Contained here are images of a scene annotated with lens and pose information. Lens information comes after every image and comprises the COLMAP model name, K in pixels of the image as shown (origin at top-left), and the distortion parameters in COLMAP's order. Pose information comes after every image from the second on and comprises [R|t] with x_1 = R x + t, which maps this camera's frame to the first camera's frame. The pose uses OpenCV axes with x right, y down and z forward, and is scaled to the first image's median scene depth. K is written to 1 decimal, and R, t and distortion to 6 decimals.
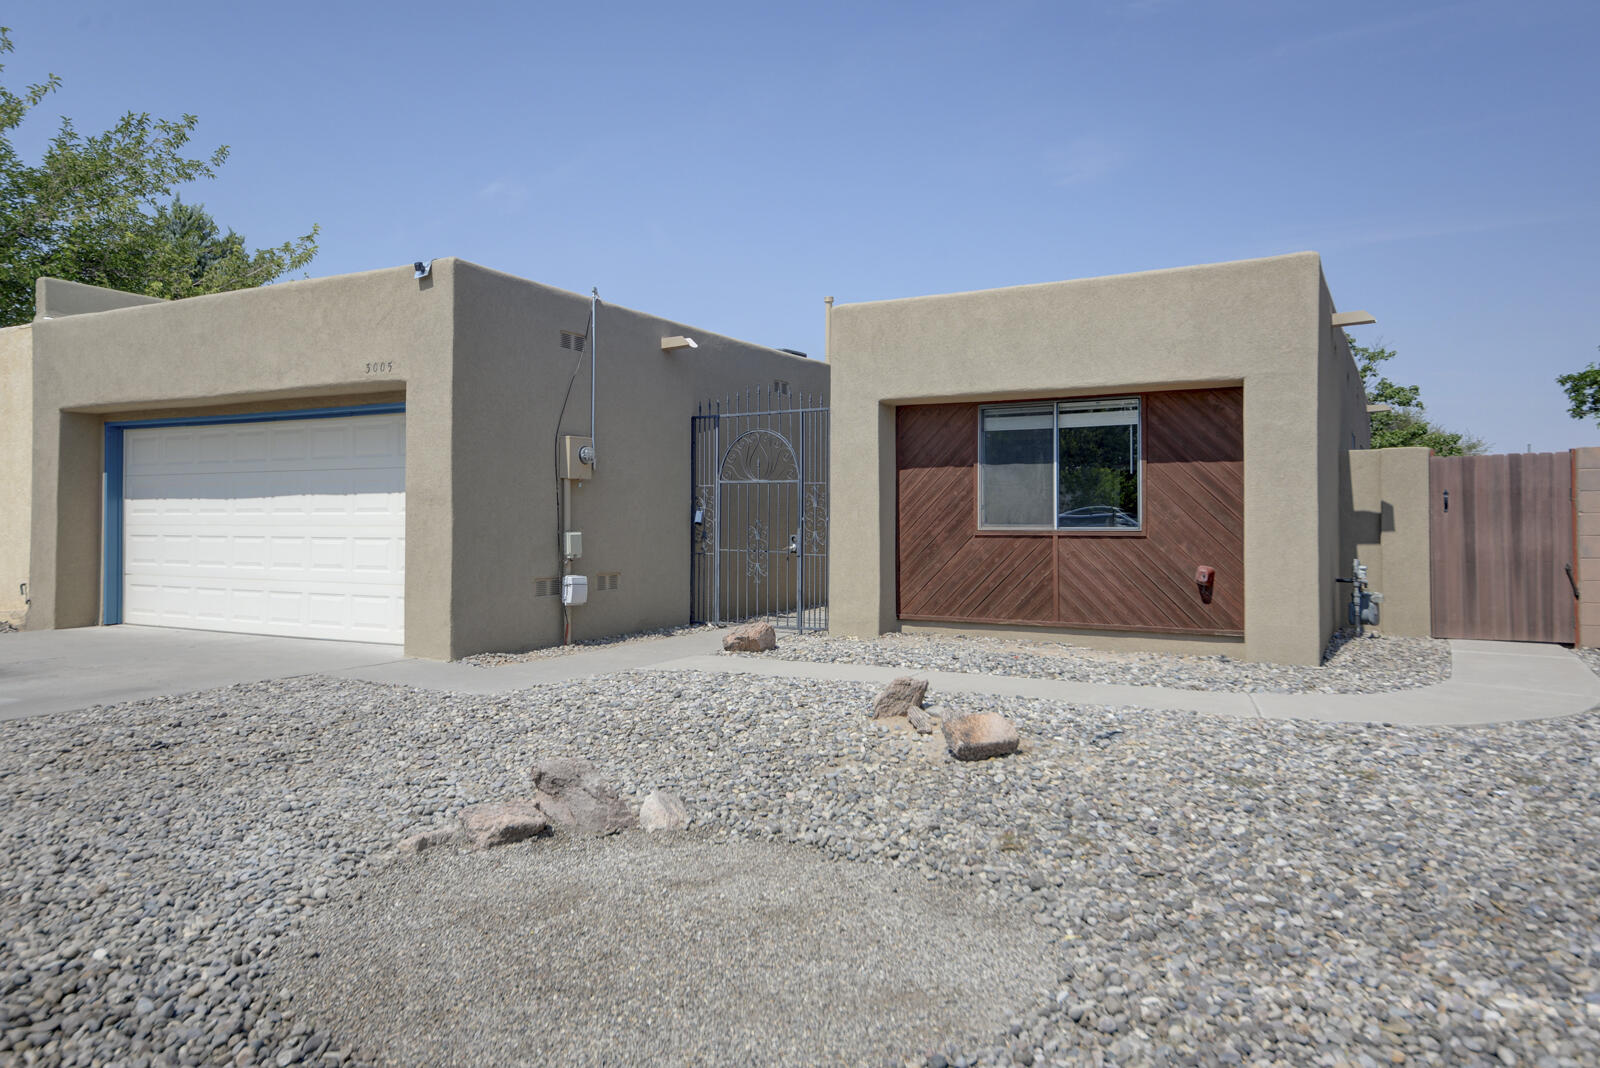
lens RADIAL K [[1045.8, 0, 802.2], [0, 1045.8, 511.9], [0, 0, 1]] dist [0.048207, -0.005736]
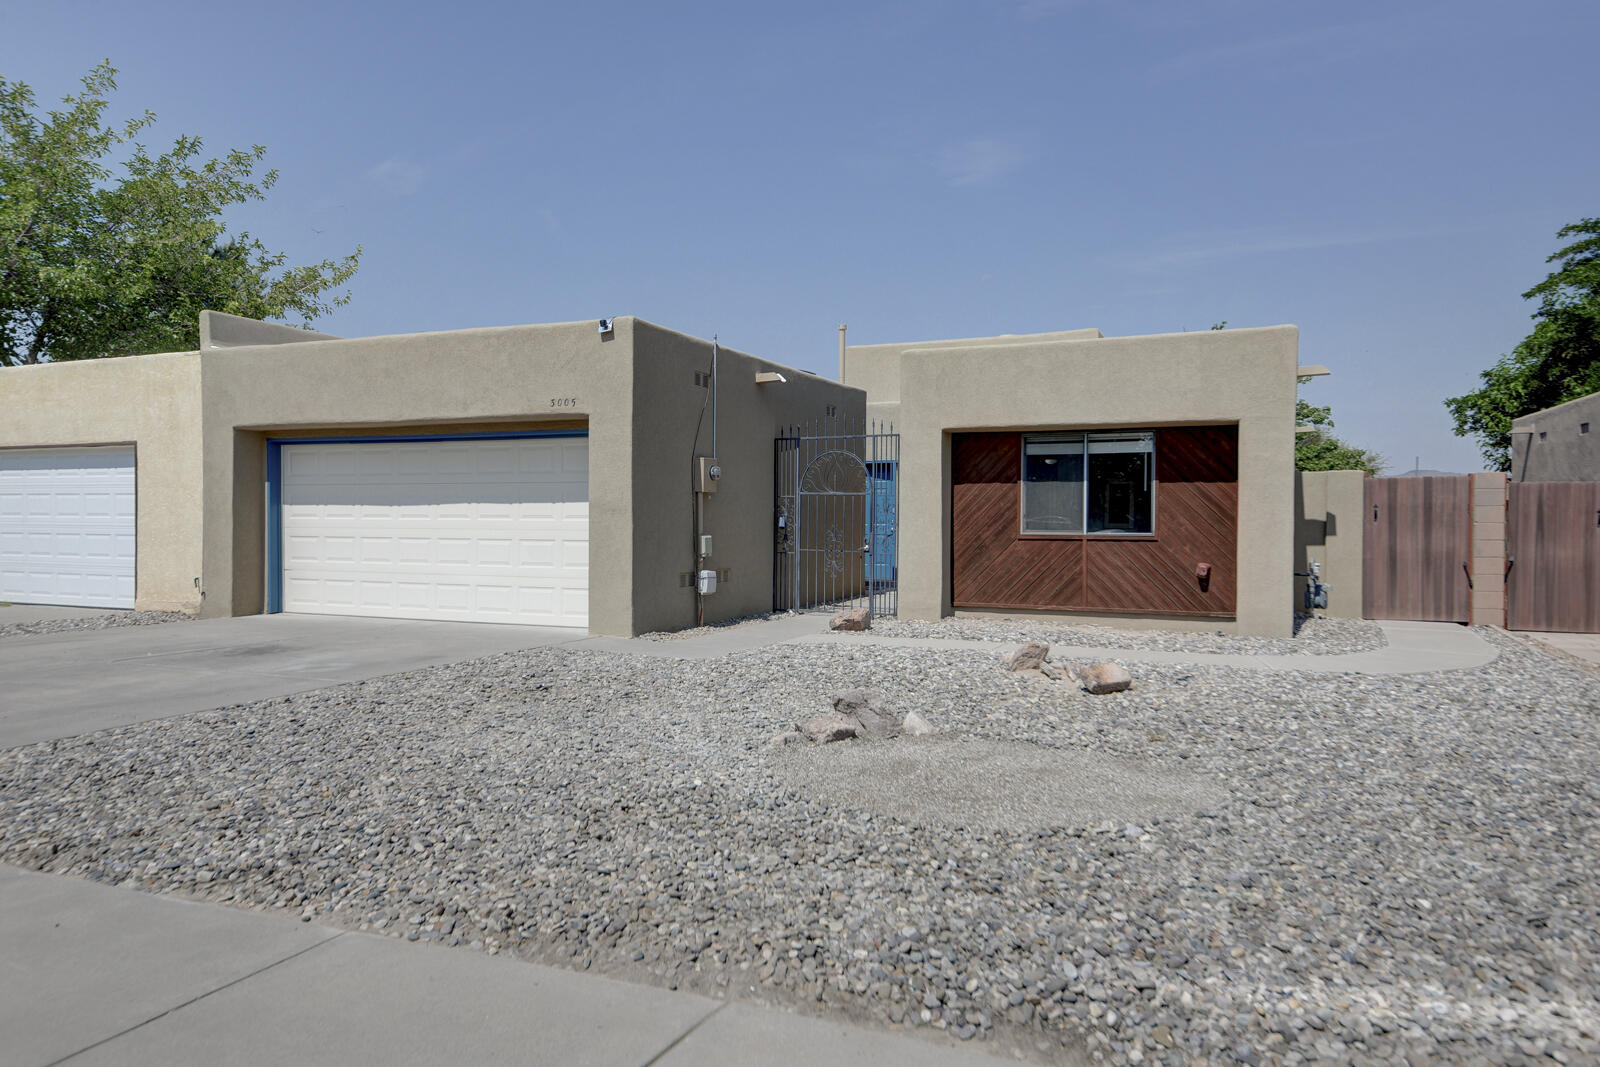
lens RADIAL K [[1053.0, 0, 800.0], [0, 1053.0, 533.5], [0, 0, 1]] dist [0.051758, -0.000126]
pose [[0.996311, 0.002742, 0.085770, -0.207964], [-0.004707, 0.999731, 0.022721, -0.011497], [-0.085684, -0.023041, 0.996056, -0.237383]]
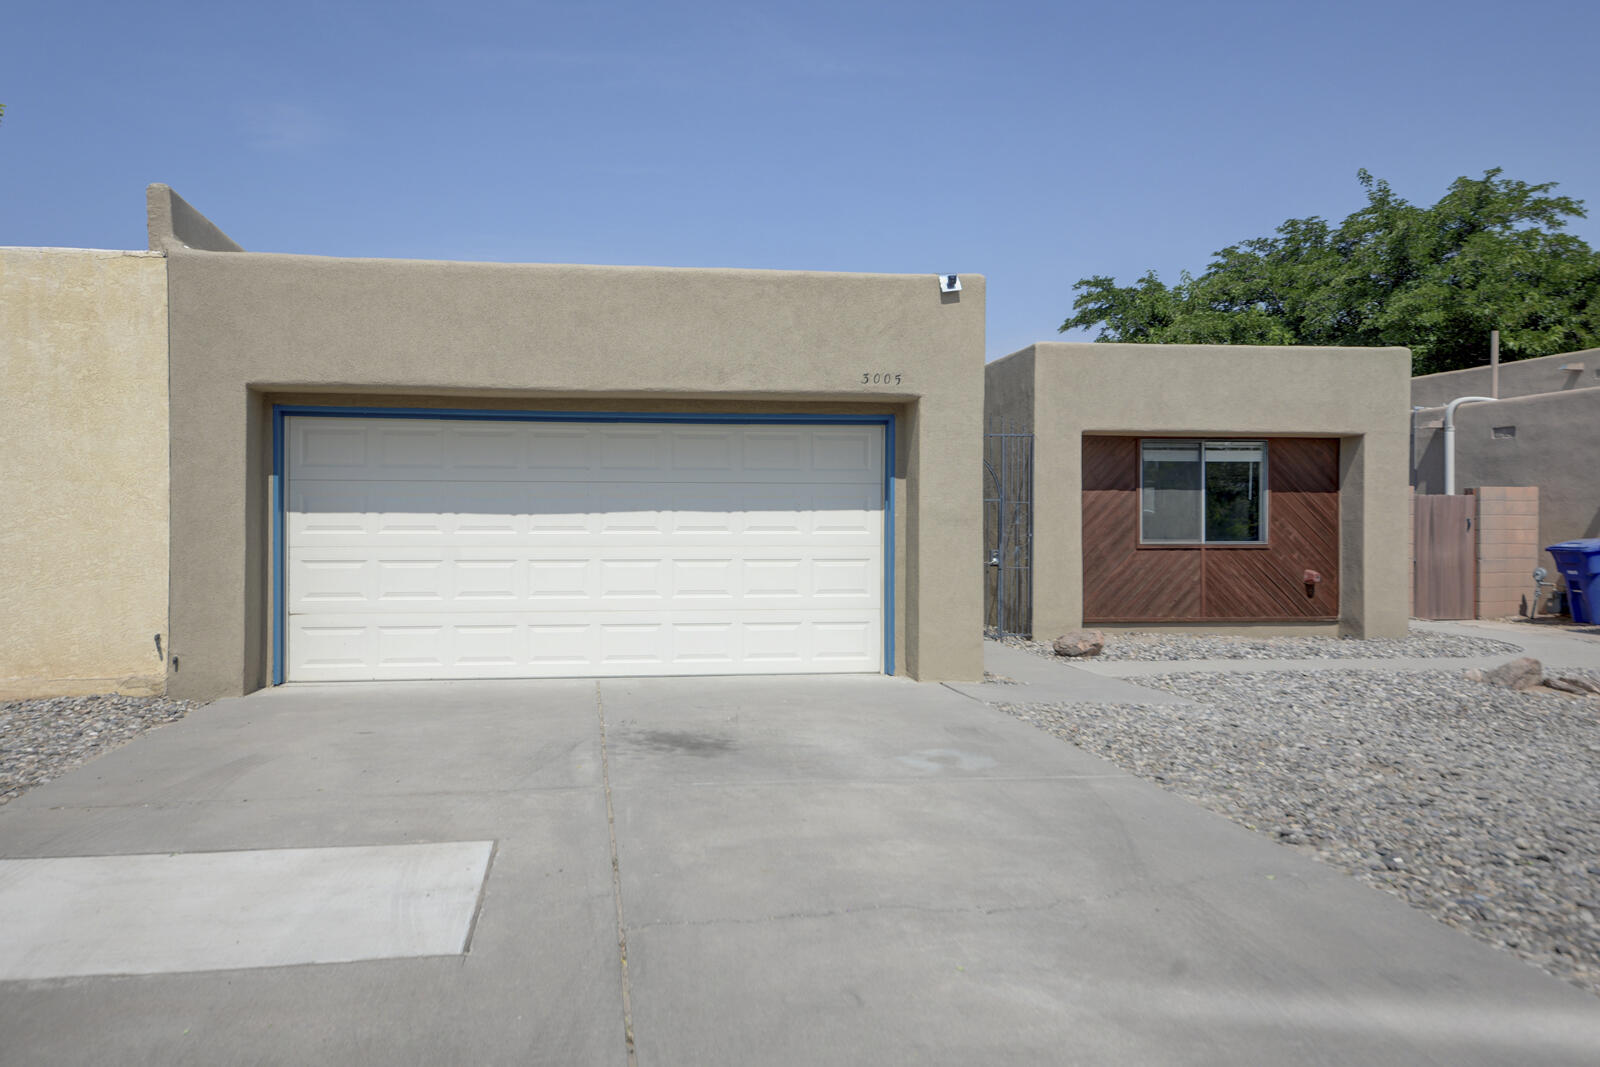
lens RADIAL K [[1135.5, 0, 720.7], [0, 1135.5, 528.5], [0, 0, 1]] dist [0.043815, -0.002140]
pose [[0.811404, -0.001779, 0.584483, -1.005801], [-0.004651, 0.999944, 0.009500, -0.010914], [-0.584467, -0.010426, 0.811351, 0.232639]]
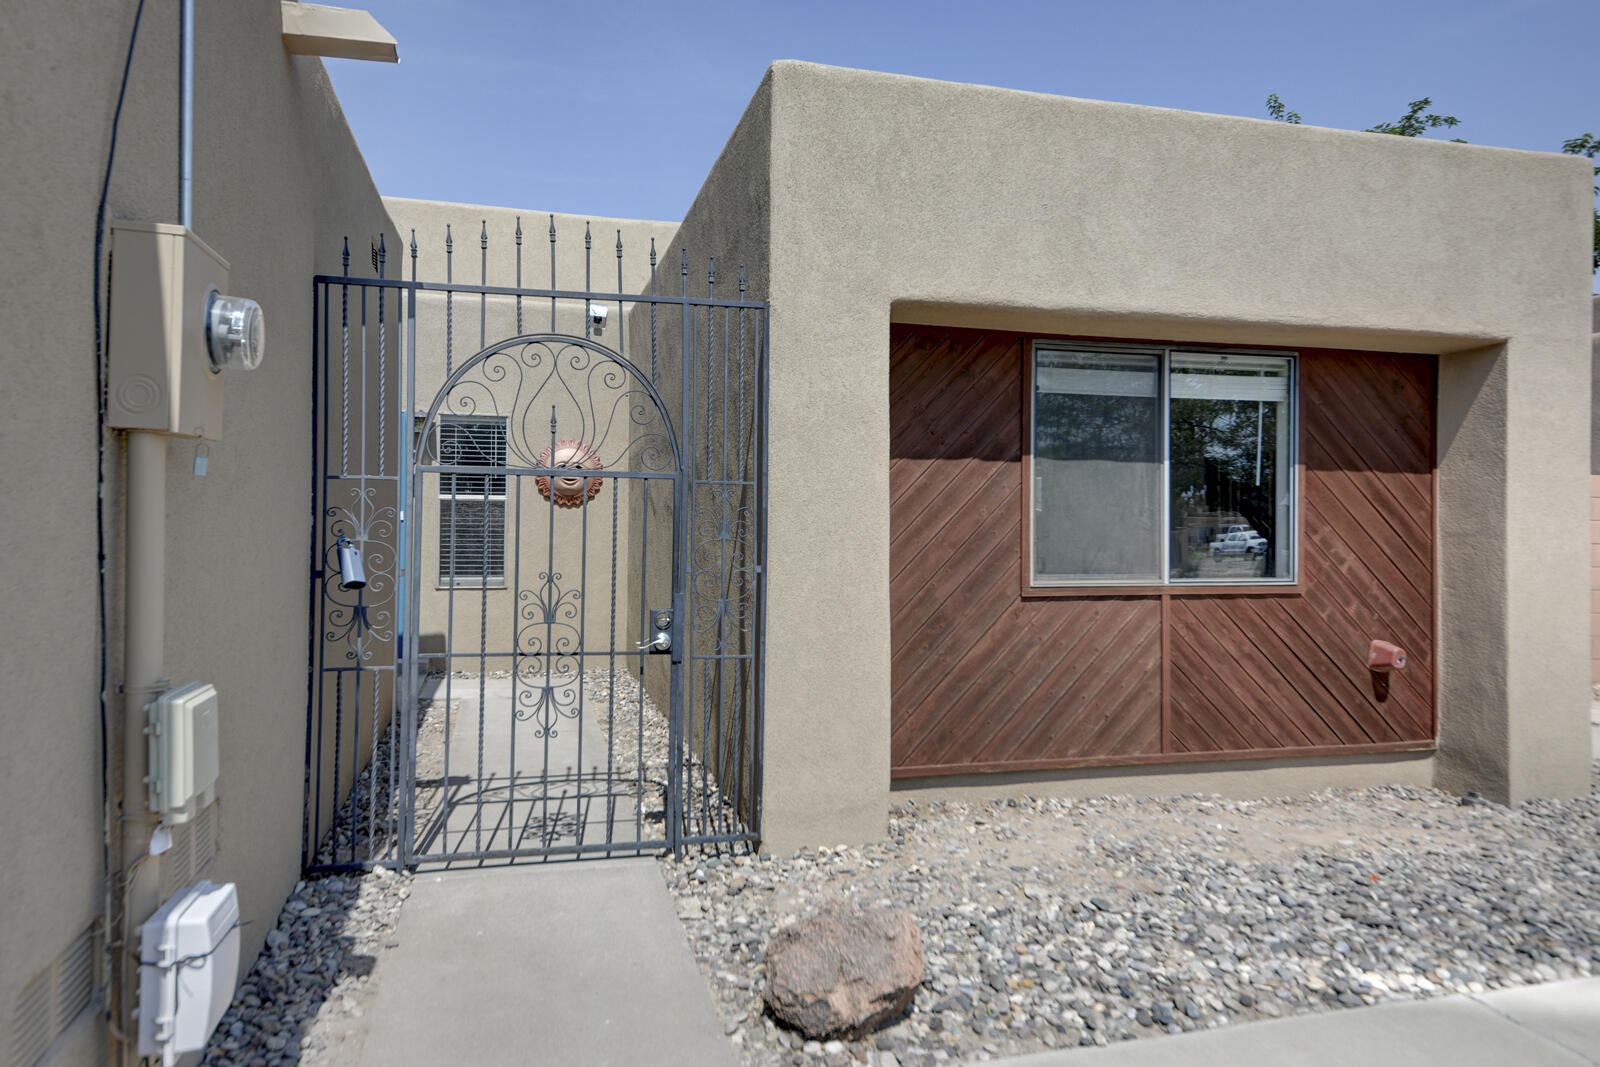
lens RADIAL K [[1045.8, 0, 802.2], [0, 1045.8, 511.4], [0, 0, 1]] dist [0.048207, -0.005736]
pose [[0.710265, 0.011504, 0.703840, -0.273452], [-0.012048, 0.999919, -0.004185, -0.015941], [-0.703831, -0.005508, 0.710346, 0.739884]]
